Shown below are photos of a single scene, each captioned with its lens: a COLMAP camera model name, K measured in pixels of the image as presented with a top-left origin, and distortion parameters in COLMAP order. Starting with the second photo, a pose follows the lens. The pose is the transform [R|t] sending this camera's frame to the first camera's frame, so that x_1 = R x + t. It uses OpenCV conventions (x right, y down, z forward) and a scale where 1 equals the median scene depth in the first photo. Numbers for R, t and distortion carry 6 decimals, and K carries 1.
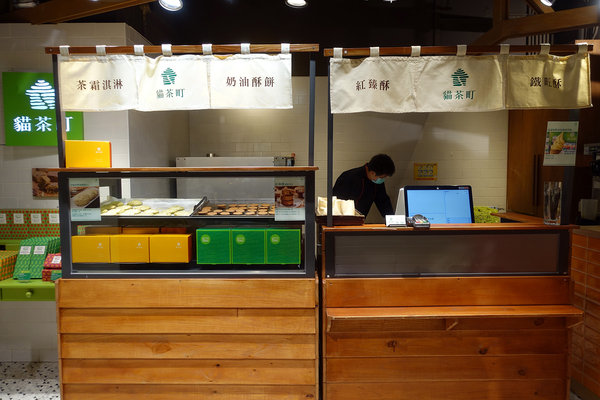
lens RADIAL K [[414.8, 0, 300.0], [0, 414.8, 200.0], [0, 0, 1]] dist [0.007604, 0.004027]
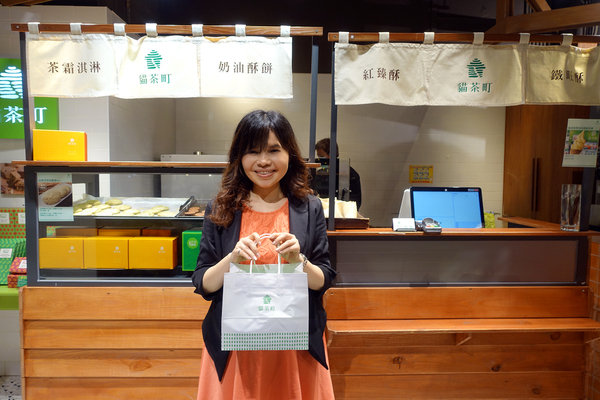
lens RADIAL K [[414.8, 0, 300.0], [0, 414.8, 200.0], [0, 0, 1]] dist [0.007604, 0.004027]
pose [[0.999295, 0.012330, 0.035455, -0.029200], [-0.012061, 0.999897, -0.007789, 0.005873], [-0.035547, 0.007356, 0.999341, 0.099388]]
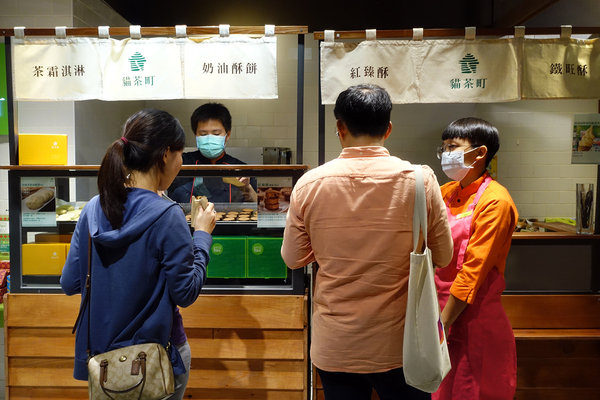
lens RADIAL K [[684.2, 0, 300.0], [0, 684.2, 200.0], [0, 0, 1]] dist [0.000699, -0.004455]
pose [[0.999826, 0.004368, -0.018113, 0.054162], [-0.004678, 0.999843, -0.017091, 0.017325], [0.018036, 0.017173, 0.999690, -0.422072]]
